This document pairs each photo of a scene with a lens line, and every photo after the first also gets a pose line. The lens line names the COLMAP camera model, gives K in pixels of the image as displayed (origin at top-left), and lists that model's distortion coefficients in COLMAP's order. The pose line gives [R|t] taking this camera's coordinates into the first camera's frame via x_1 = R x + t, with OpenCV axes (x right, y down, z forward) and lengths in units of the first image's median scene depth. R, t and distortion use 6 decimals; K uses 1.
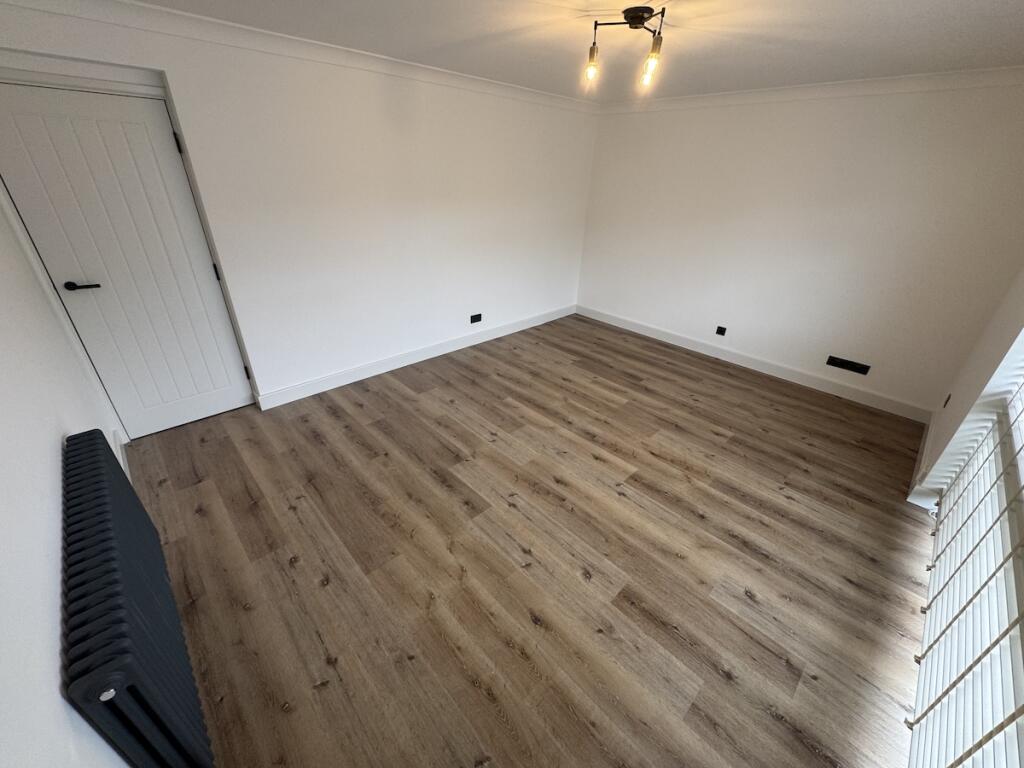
lens RADIAL K [[405.5, 0, 511.6], [0, 405.5, 385.0], [0, 0, 1]] dist [-0.000650, 0.000035]
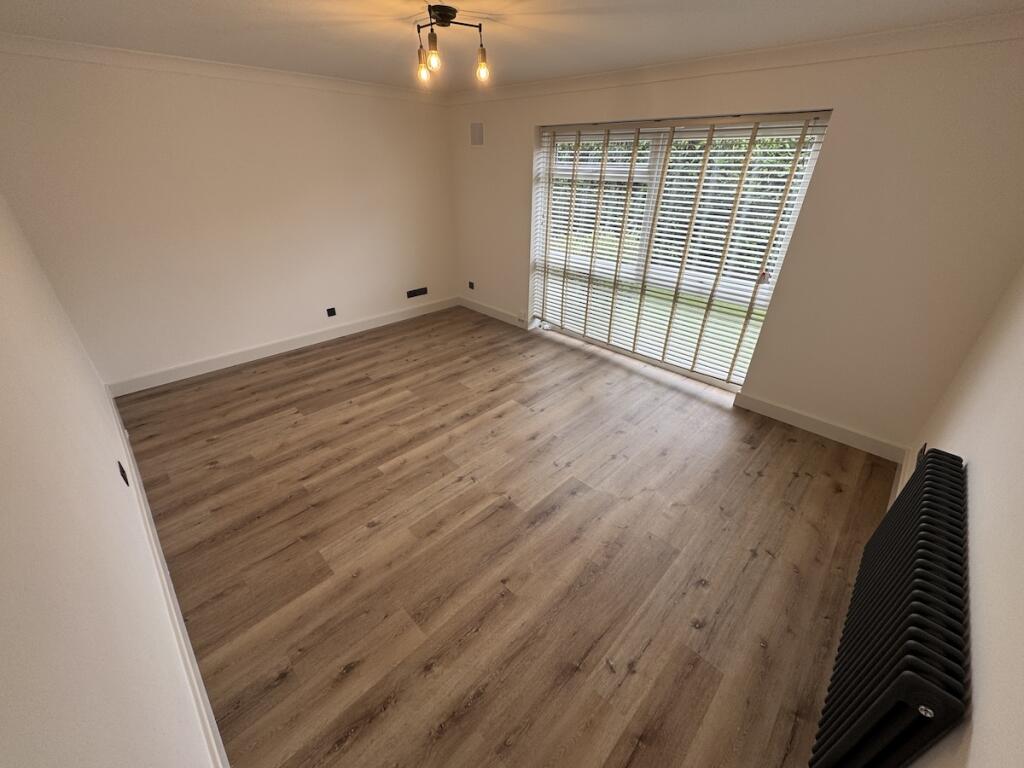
lens RADIAL K [[405.5, 0, 510.7], [0, 405.5, 386.0], [0, 0, 1]] dist [-0.000650, 0.000035]
pose [[-0.028243, -0.513435, 0.857663, -0.629534], [0.456779, 0.756556, 0.467950, -0.350821], [-0.889132, 0.404979, 0.213159, 0.594125]]
